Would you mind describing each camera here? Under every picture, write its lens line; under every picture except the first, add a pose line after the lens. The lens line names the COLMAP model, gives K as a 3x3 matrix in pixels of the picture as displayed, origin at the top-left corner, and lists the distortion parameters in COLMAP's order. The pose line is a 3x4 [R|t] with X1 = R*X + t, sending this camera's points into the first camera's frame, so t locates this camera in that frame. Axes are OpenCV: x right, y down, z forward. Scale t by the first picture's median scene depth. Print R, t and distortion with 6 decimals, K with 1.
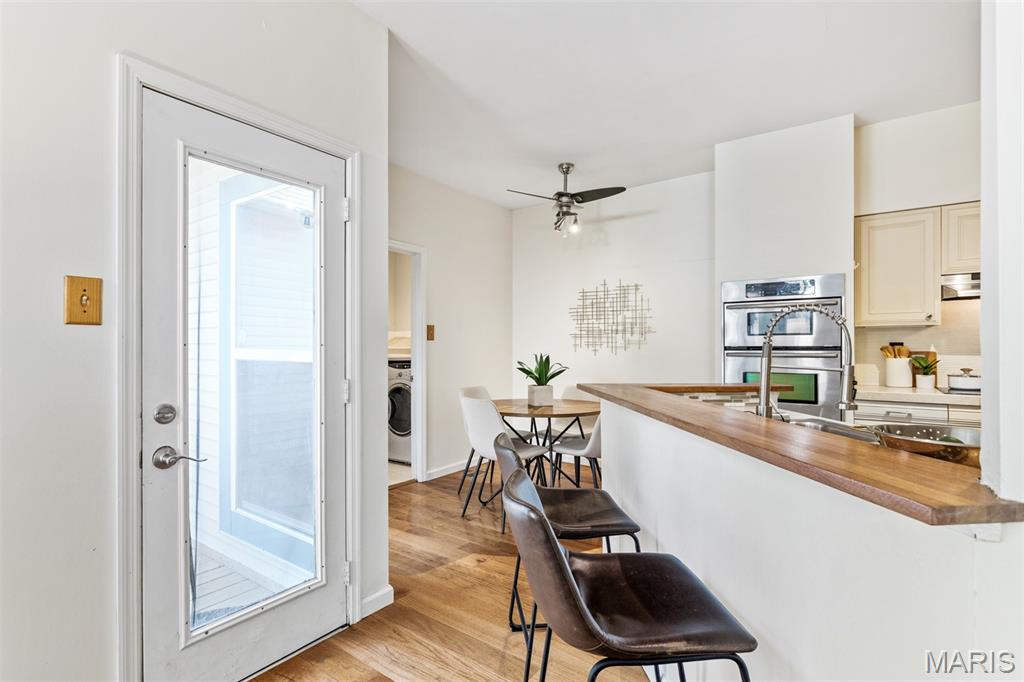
lens RADIAL K [[493.2, 0, 509.5], [0, 493.2, 343.2], [0, 0, 1]] dist [-0.001422, 0.004417]
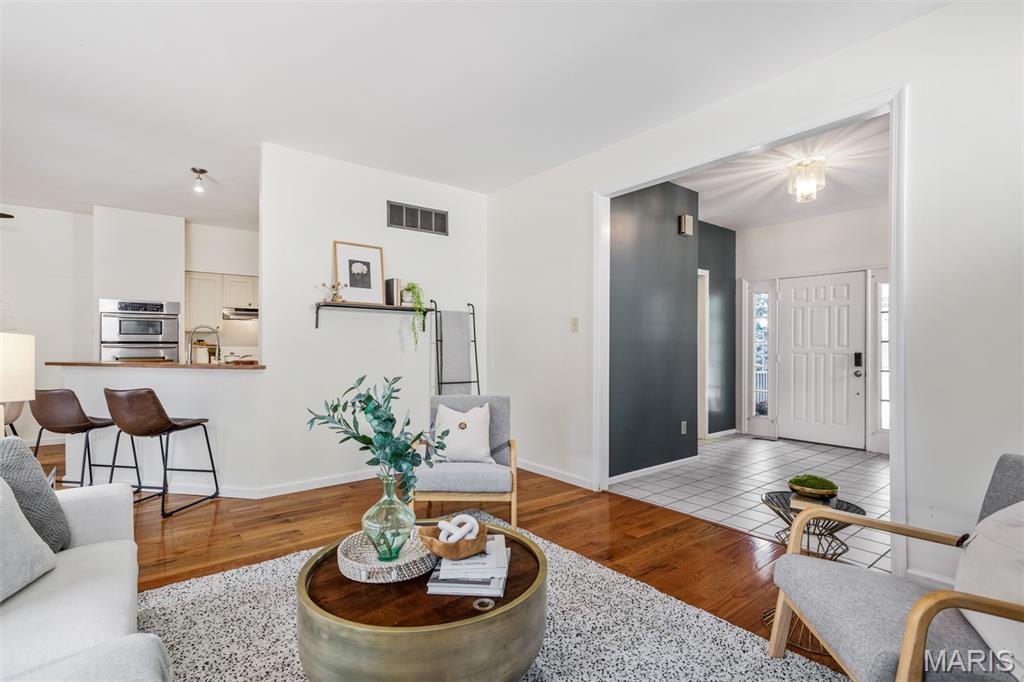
lens RADIAL K [[493.2, 0, 505.9], [0, 493.2, 342.0], [0, 0, 1]] dist [-0.001422, 0.004417]
pose [[0.269248, 0.004350, 0.963061, -0.710743], [-0.005814, 0.999979, -0.002891, 0.005787], [-0.963053, -0.004821, 0.269268, -0.622469]]
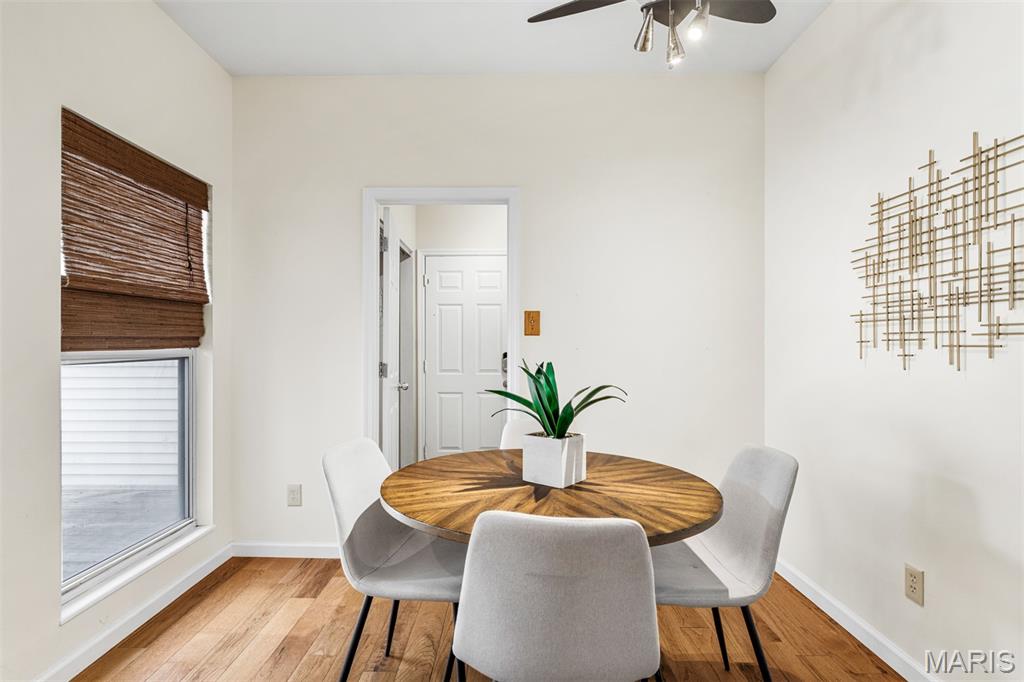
lens RADIAL K [[493.2, 0, 511.6], [0, 493.2, 350.1], [0, 0, 1]] dist [-0.001422, 0.004417]
pose [[0.579655, 0.006687, -0.814834, 0.418063], [0.005549, 0.999911, 0.012154, 0.006183], [0.814843, -0.011567, 0.579567, 0.769093]]
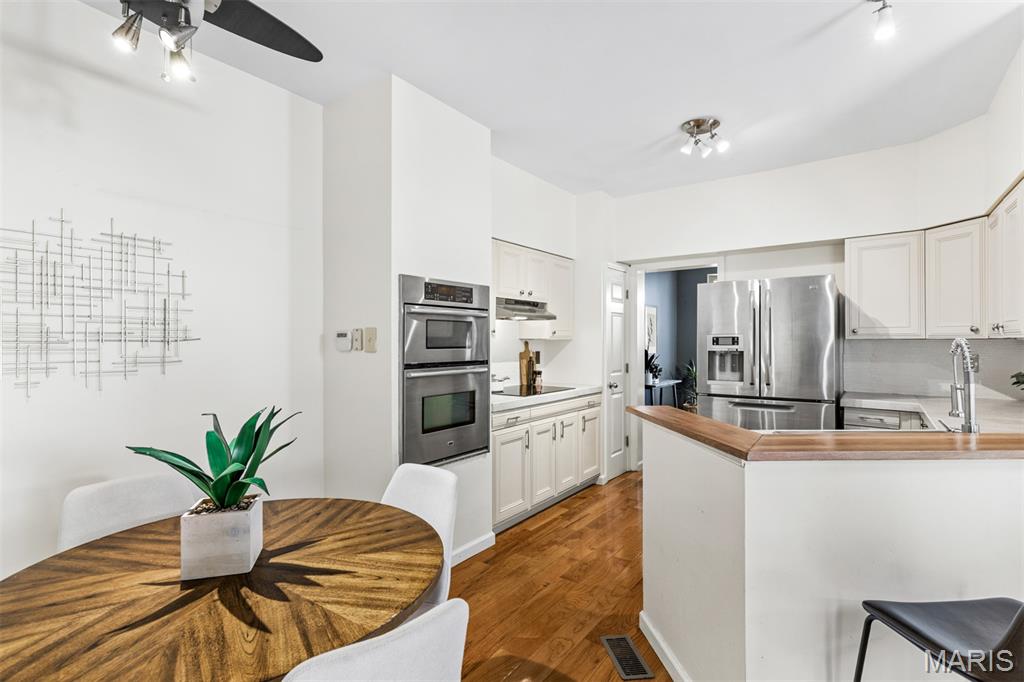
lens RADIAL K [[493.2, 0, 503.6], [0, 493.2, 341.8], [0, 0, 1]] dist [-0.001422, 0.004417]
pose [[0.022572, 0.002405, 0.999742, -0.280690], [-0.001414, 0.999996, -0.002374, -0.025171], [-0.999744, -0.001360, 0.022575, 0.859217]]
